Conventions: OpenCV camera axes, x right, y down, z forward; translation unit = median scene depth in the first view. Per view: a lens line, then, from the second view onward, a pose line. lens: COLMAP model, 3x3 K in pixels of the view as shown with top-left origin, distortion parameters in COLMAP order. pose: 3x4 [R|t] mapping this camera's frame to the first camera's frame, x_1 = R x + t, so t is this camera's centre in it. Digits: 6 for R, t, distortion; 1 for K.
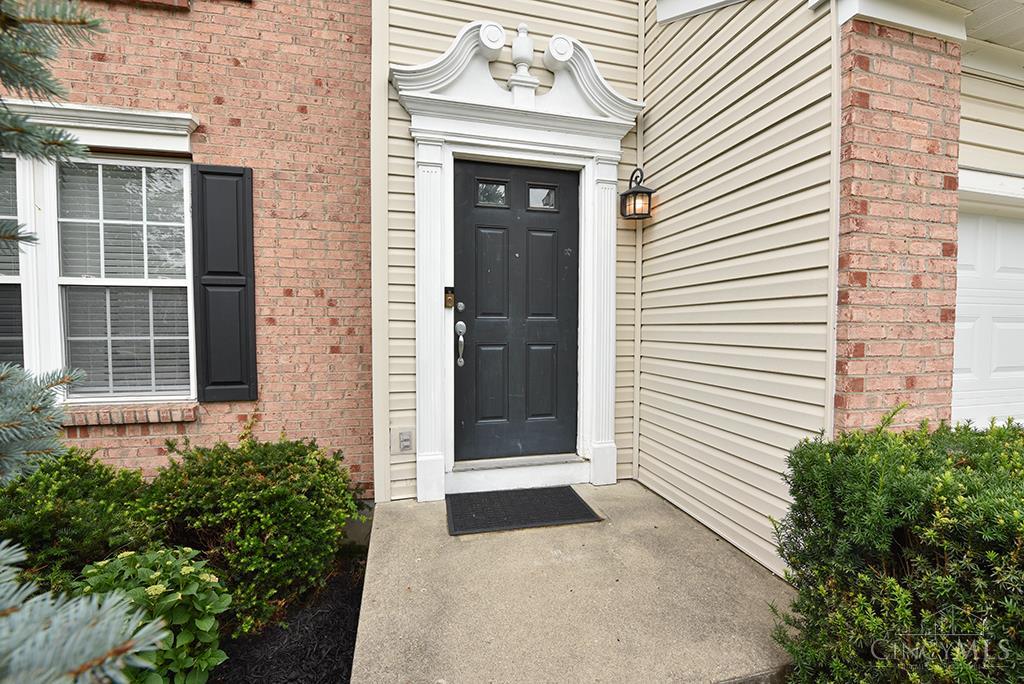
lens RADIAL K [[431.8, 0, 512.0], [0, 431.8, 342.0], [0, 0, 1]] dist [-0.016970, -0.000398]
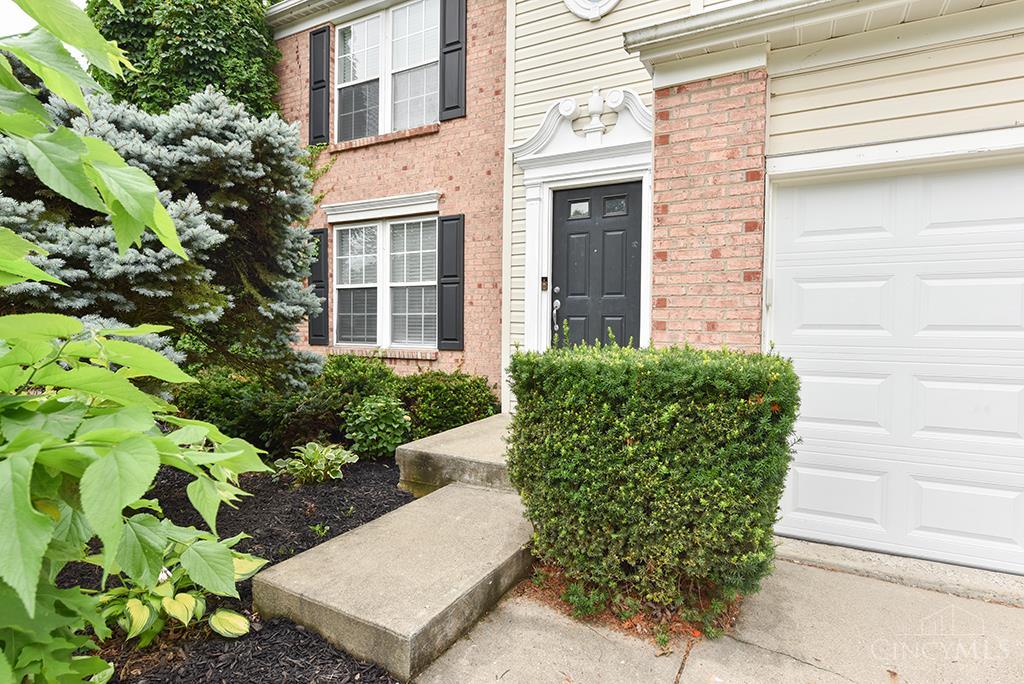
lens RADIAL K [[534.4, 0, 512.0], [0, 534.4, 342.0], [0, 0, 1]] dist [-0.002770, -0.000043]
pose [[0.742947, 0.023867, -0.668925, 1.013574], [-0.036098, 0.999338, -0.004437, 0.111703], [0.668376, 0.027443, 0.743317, -0.460485]]
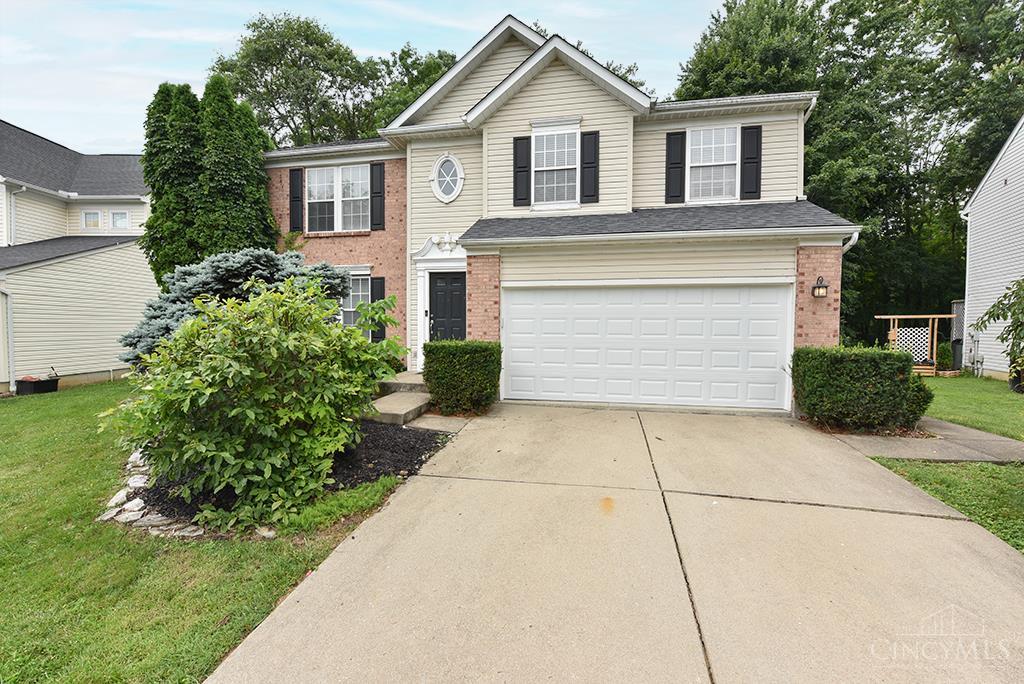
lens RADIAL K [[417.2, 0, 512.0], [0, 417.2, 342.0], [0, 0, 1]] dist [-0.001589, -0.005585]
pose [[0.908361, 0.019901, -0.417714, 1.869618], [-0.020834, 0.999780, 0.002326, 0.104905], [0.417668, 0.006590, 0.908576, -1.752197]]
